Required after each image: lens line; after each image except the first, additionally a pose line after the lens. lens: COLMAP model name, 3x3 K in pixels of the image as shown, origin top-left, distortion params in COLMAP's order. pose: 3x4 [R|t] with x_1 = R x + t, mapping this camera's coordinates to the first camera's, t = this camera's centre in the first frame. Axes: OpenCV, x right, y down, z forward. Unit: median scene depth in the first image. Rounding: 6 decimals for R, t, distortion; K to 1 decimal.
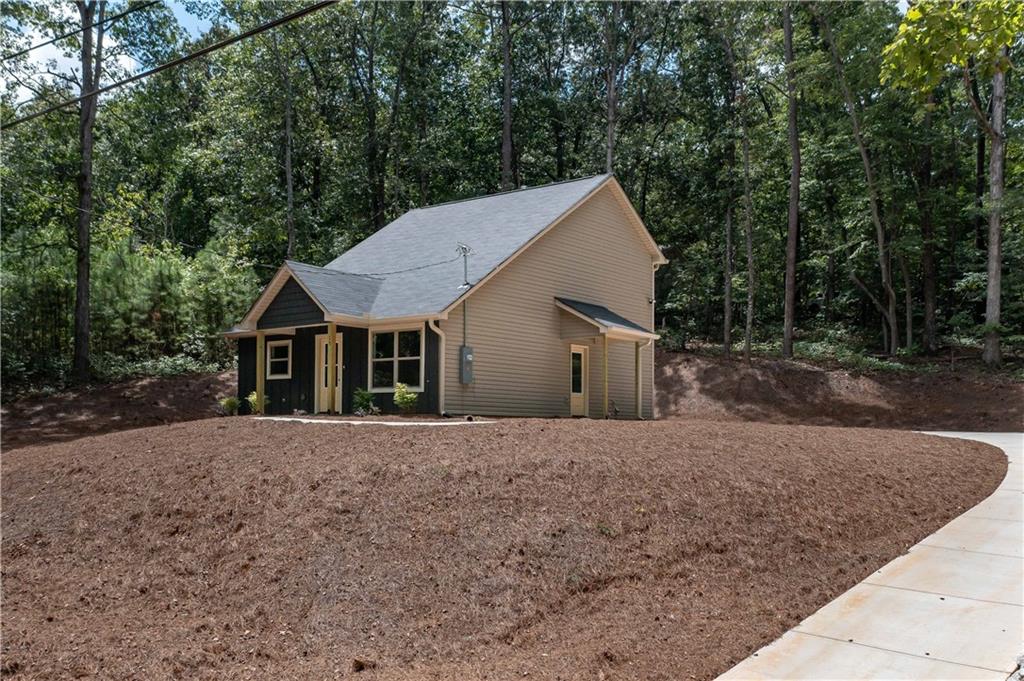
lens RADIAL K [[918.3, 0, 512.0], [0, 918.3, 340.5], [0, 0, 1]] dist [-0.000621, 0.002167]
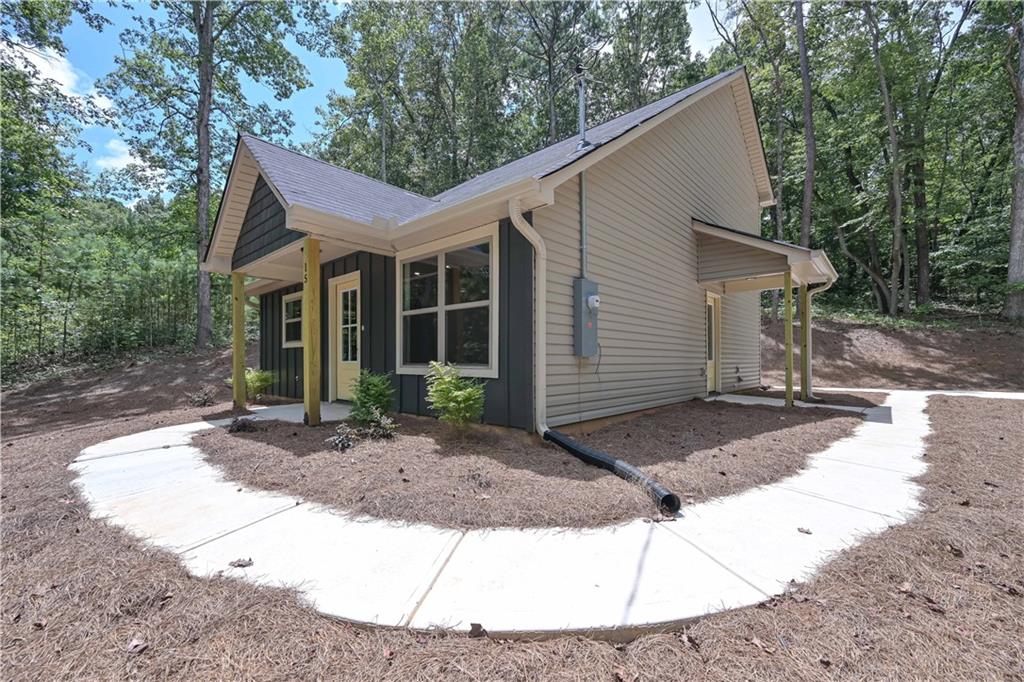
lens RADIAL K [[409.6, 0, 512.0], [0, 409.6, 341.0], [0, 0, 1]] dist [-0.000539, 0.000144]
pose [[0.998064, -0.013638, -0.060688, -0.074544], [0.016755, 0.998550, 0.051163, 0.026816], [0.059902, -0.052081, 0.996845, 0.777575]]
